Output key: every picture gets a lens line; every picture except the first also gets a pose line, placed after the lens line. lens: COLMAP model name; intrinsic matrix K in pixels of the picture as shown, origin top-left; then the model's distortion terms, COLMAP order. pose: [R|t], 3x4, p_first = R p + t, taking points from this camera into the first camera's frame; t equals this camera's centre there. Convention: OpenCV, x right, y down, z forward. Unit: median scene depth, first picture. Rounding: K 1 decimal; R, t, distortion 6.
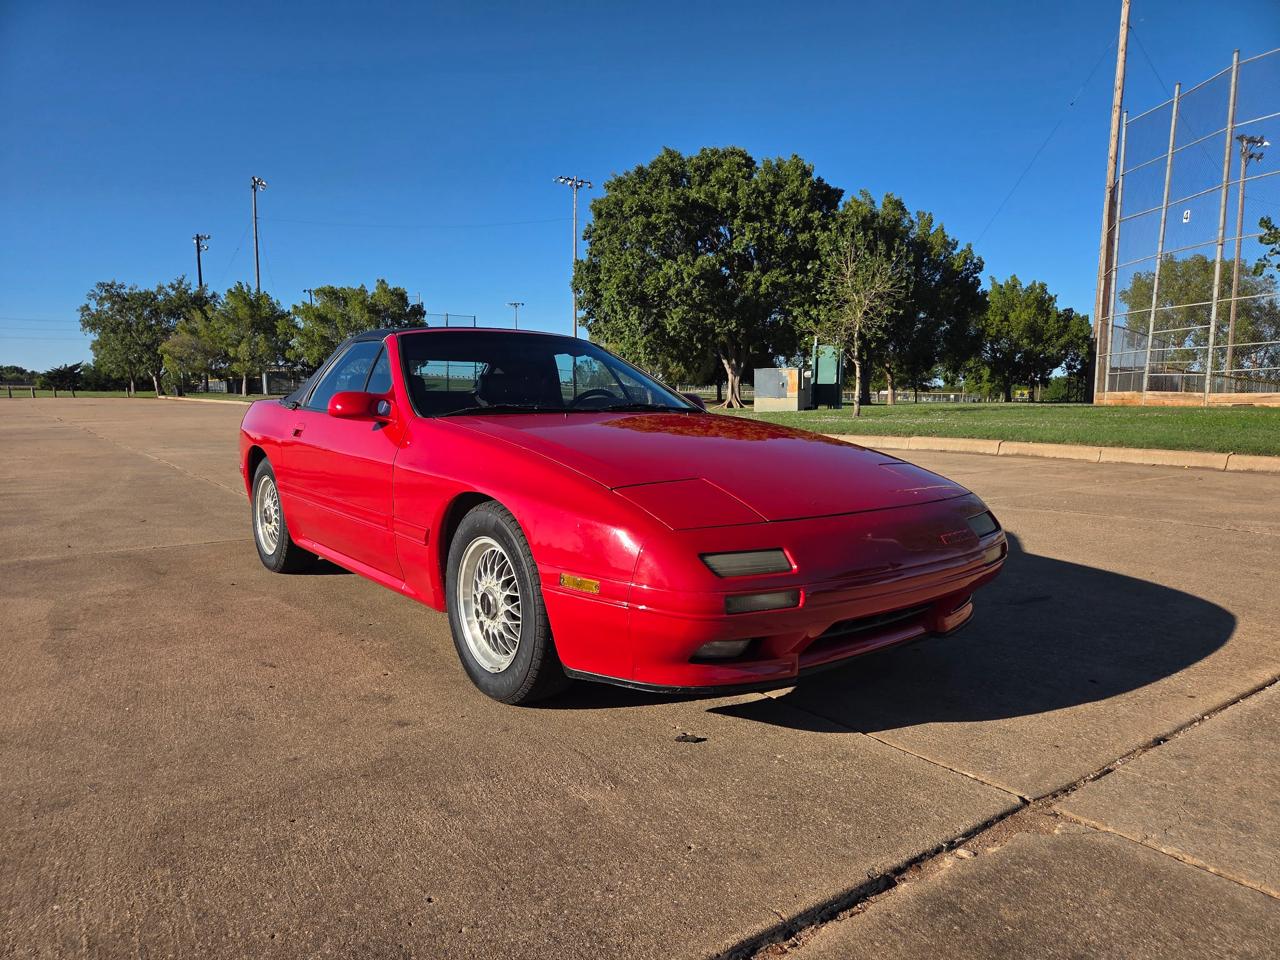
lens RADIAL K [[856.0, 0, 644.3], [0, 856.0, 499.9], [0, 0, 1]] dist [0.067274, -0.064407]
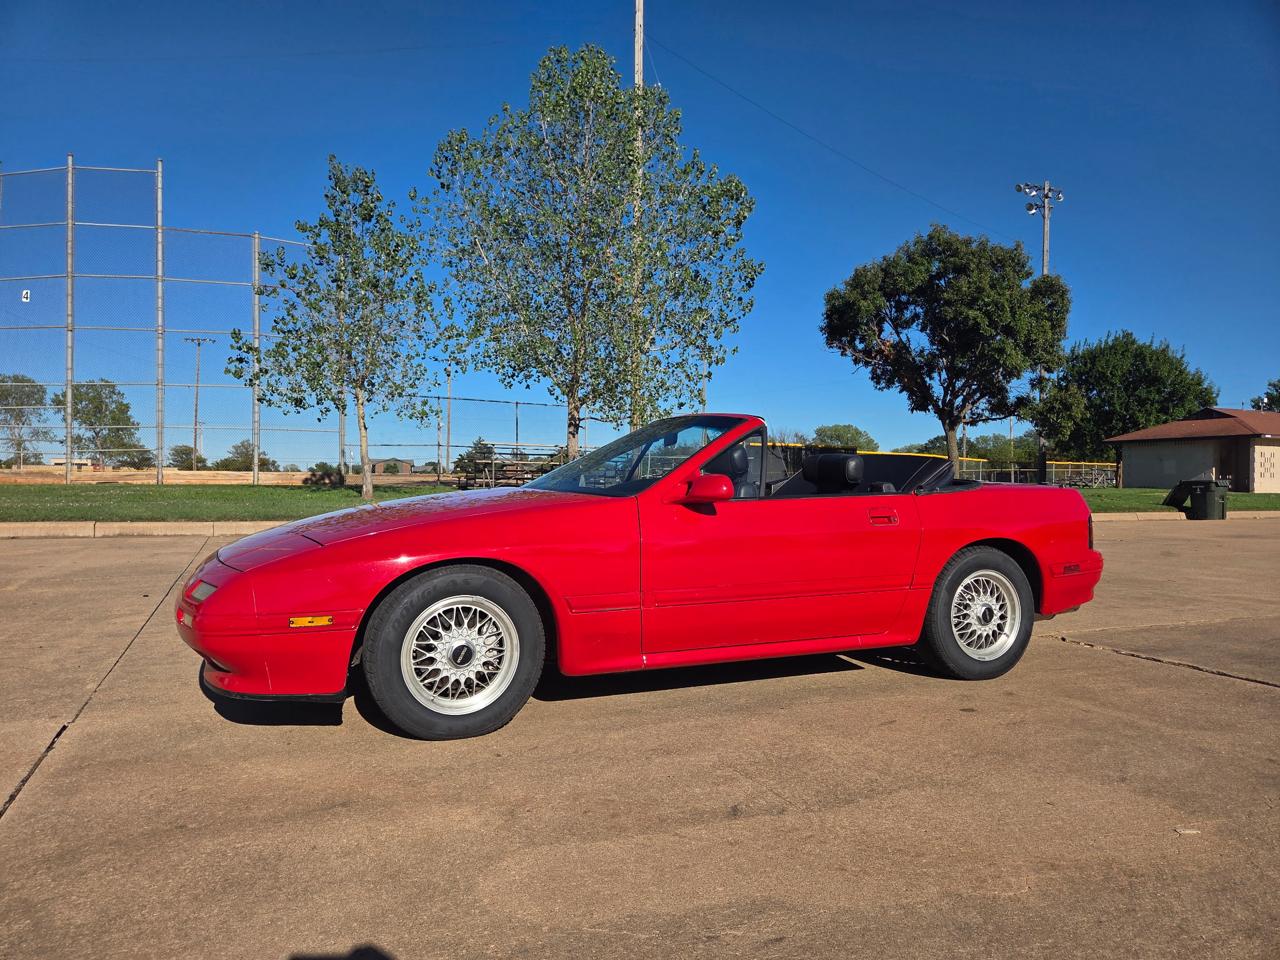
lens RADIAL K [[851.7, 0, 626.8], [0, 851.7, 484.2], [0, 0, 1]] dist [0.070729, -0.067949]
pose [[0.230325, -0.007058, 0.973088, -0.154440], [0.110449, 0.993701, -0.018935, -0.012196], [-0.966825, 0.111838, 0.229653, 0.102607]]
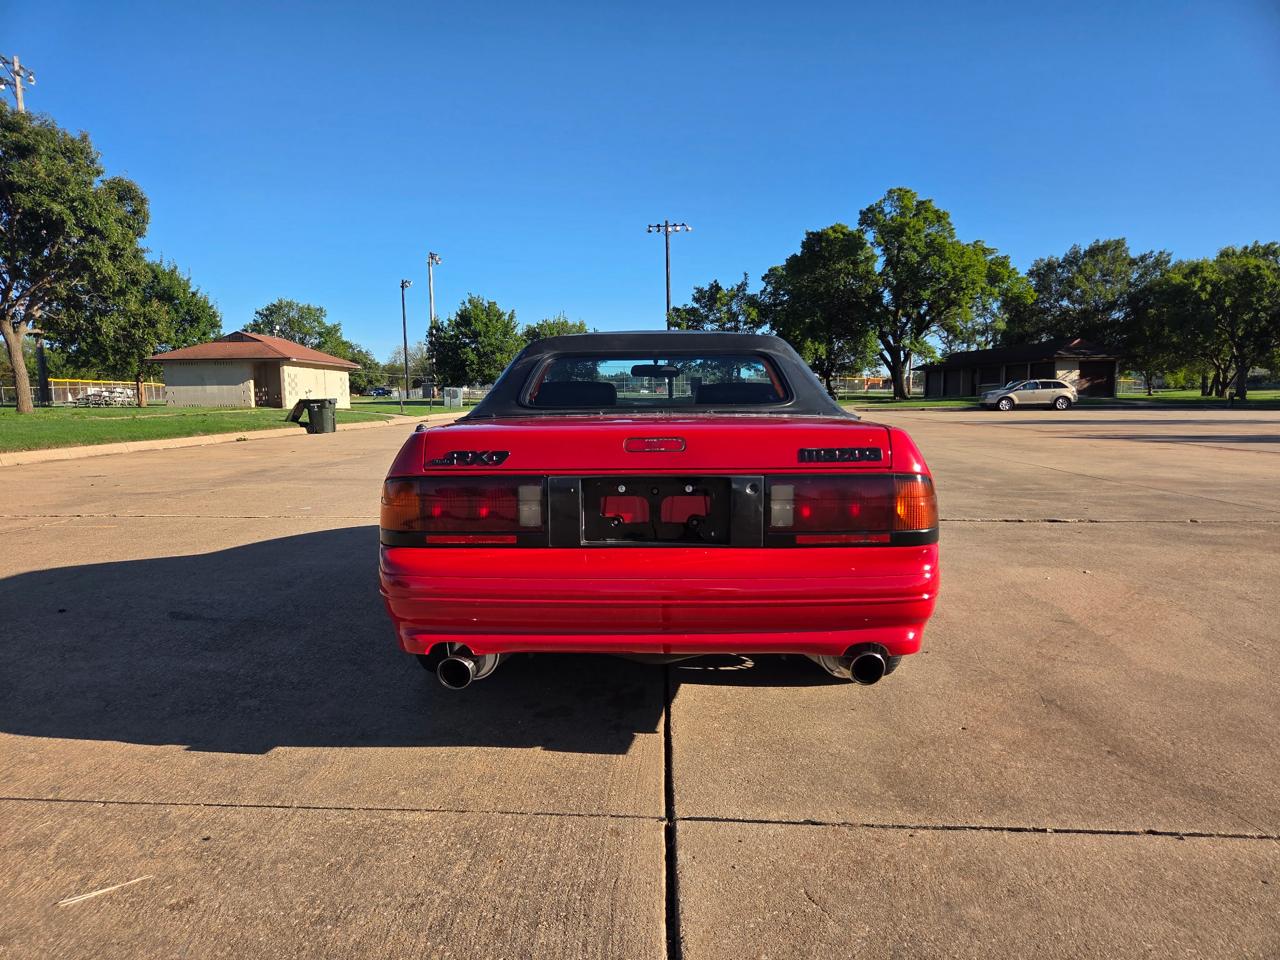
lens RADIAL K [[846.9, 0, 629.8], [0, 846.9, 490.0], [0, 0, 1]] dist [0.069556, -0.057287]
pose [[-0.764493, -0.066740, 0.641168, -0.106170], [0.083900, 0.975864, 0.201618, -0.031253], [-0.639149, 0.207929, -0.740442, 0.241034]]
